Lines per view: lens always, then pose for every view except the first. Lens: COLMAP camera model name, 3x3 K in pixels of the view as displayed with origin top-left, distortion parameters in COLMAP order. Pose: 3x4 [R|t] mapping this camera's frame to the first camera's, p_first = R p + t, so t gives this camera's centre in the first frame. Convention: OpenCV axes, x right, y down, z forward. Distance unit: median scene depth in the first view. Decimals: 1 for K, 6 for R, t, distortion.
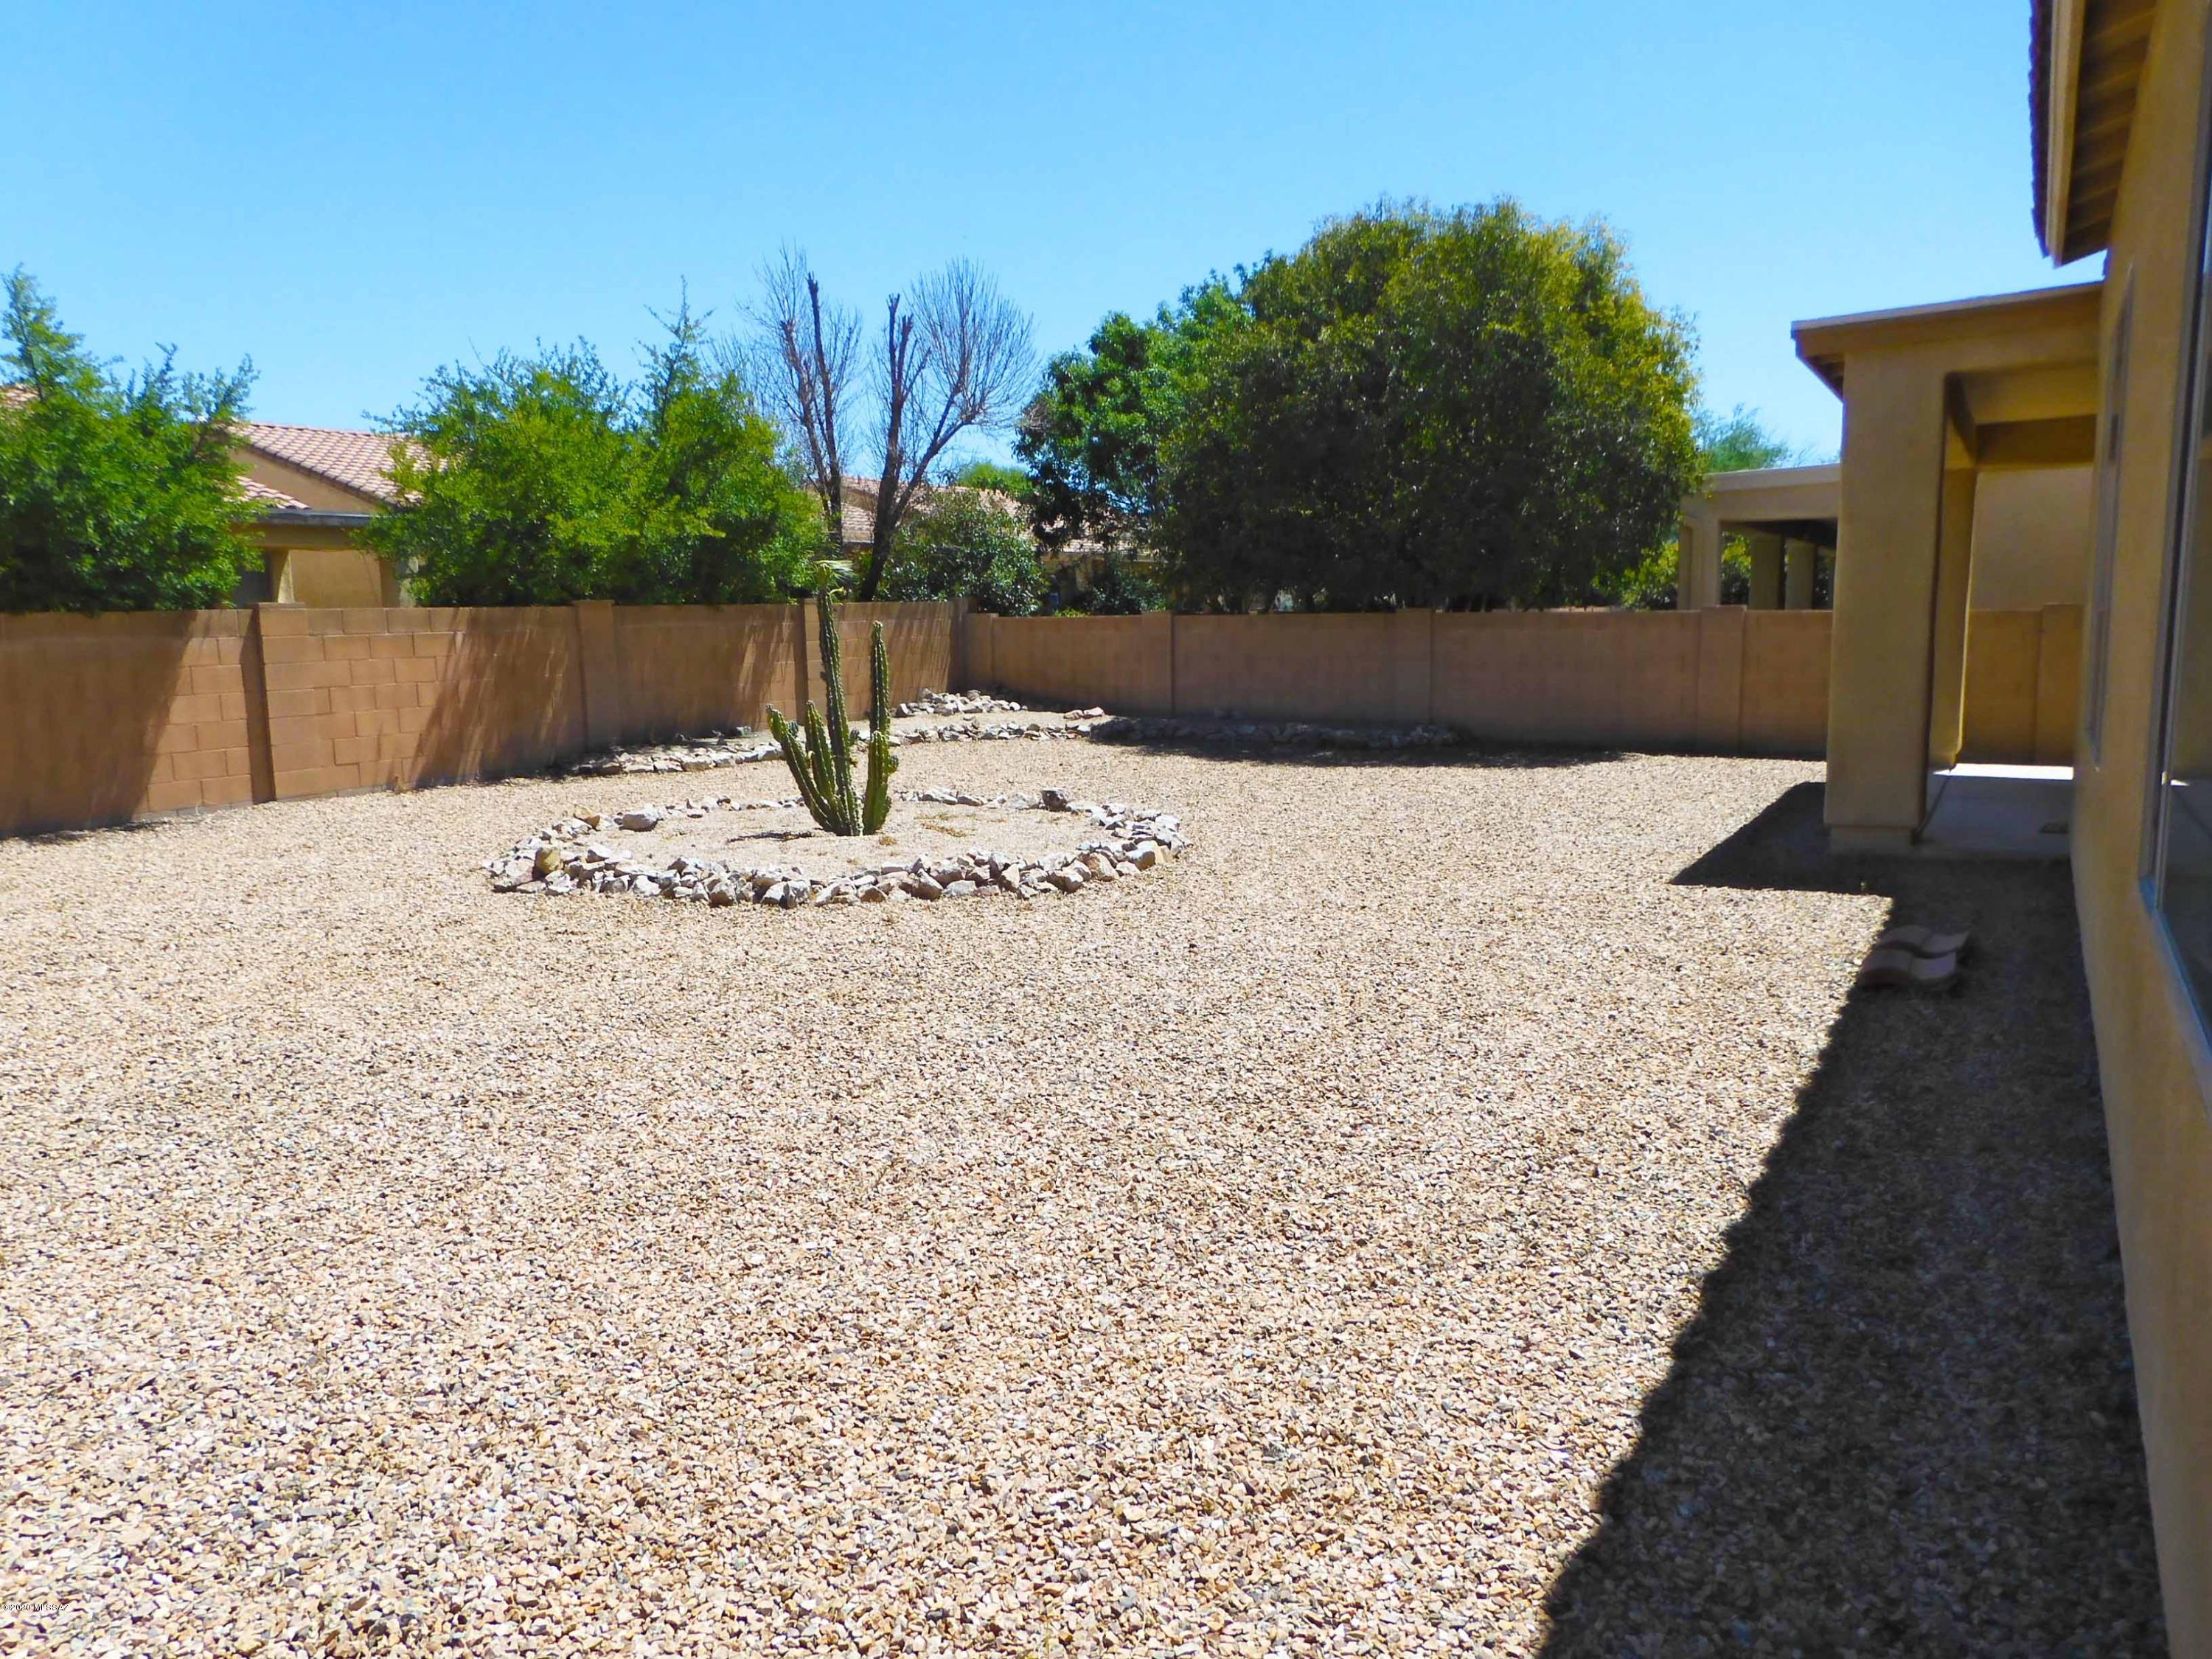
lens RADIAL K [[1678.4, 0, 1103.6], [0, 1678.4, 820.8], [0, 0, 1]] dist [0.003846, 0.011070]
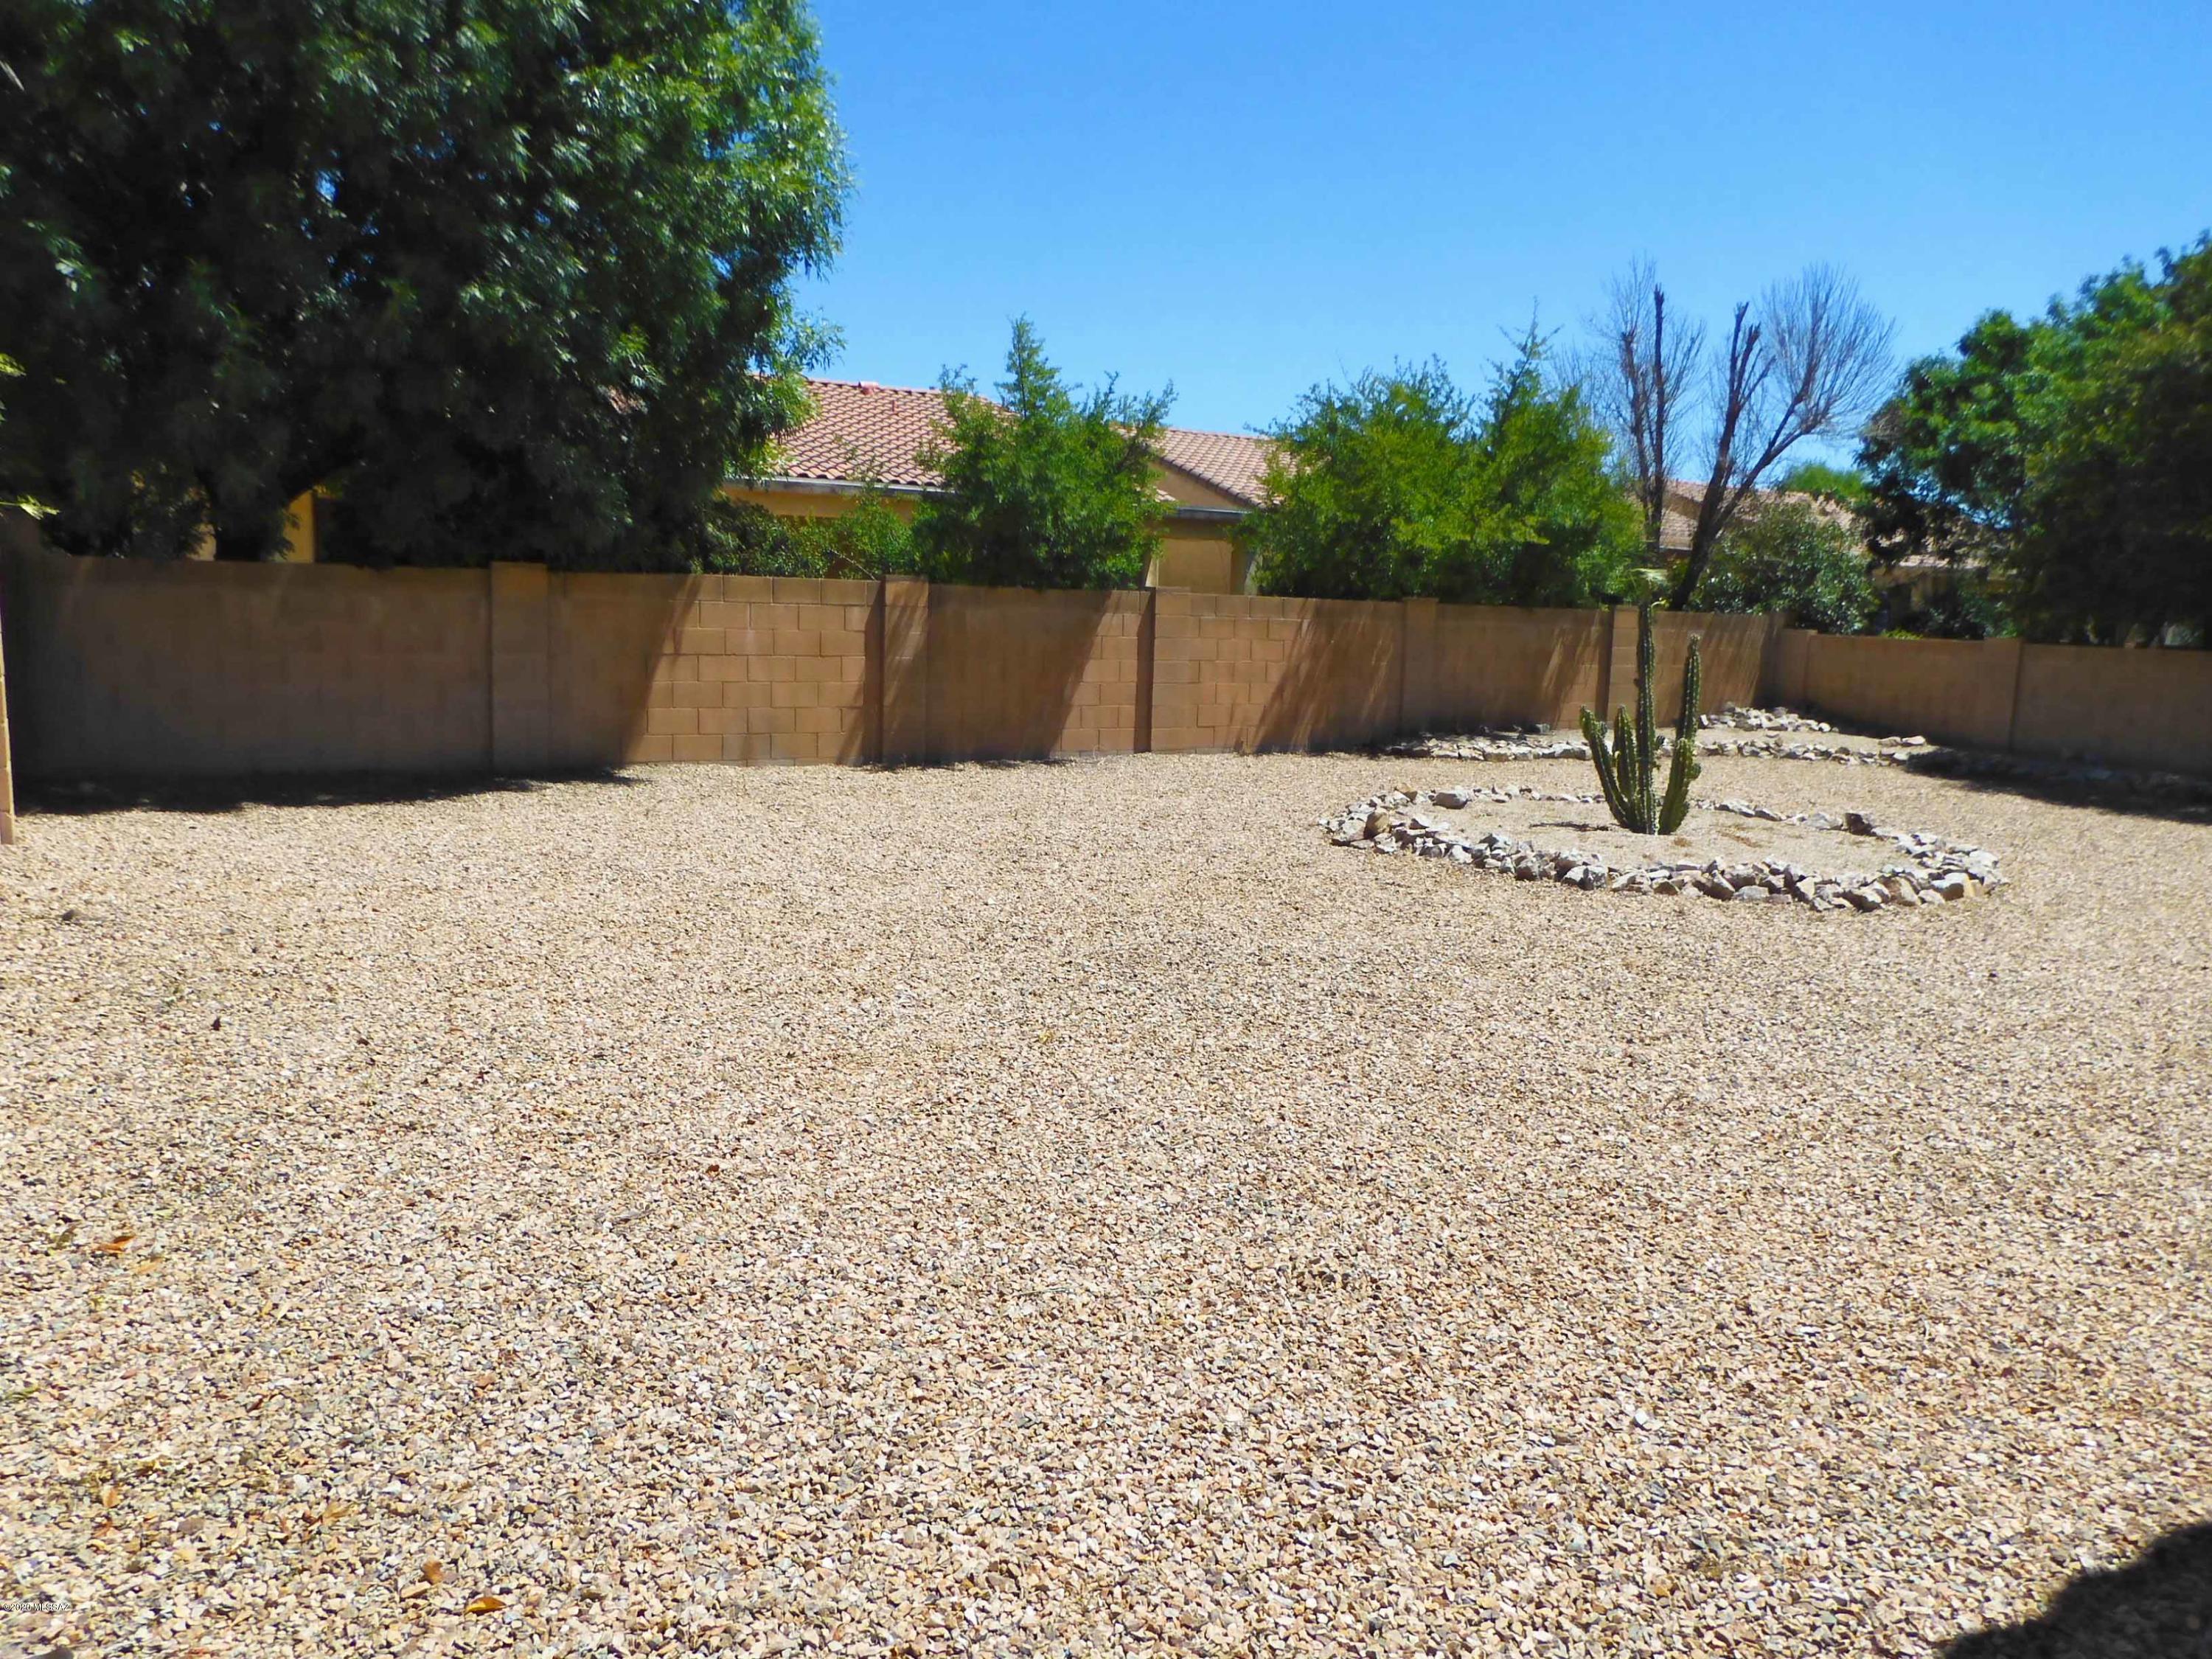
lens RADIAL K [[1678.4, 0, 1103.6], [0, 1678.4, 820.8], [0, 0, 1]] dist [0.003846, 0.011070]
pose [[0.894646, 0.110250, -0.432960, 0.001493], [-0.109355, 0.993635, 0.027056, 0.009596], [0.433187, 0.023140, 0.901007, -0.109314]]
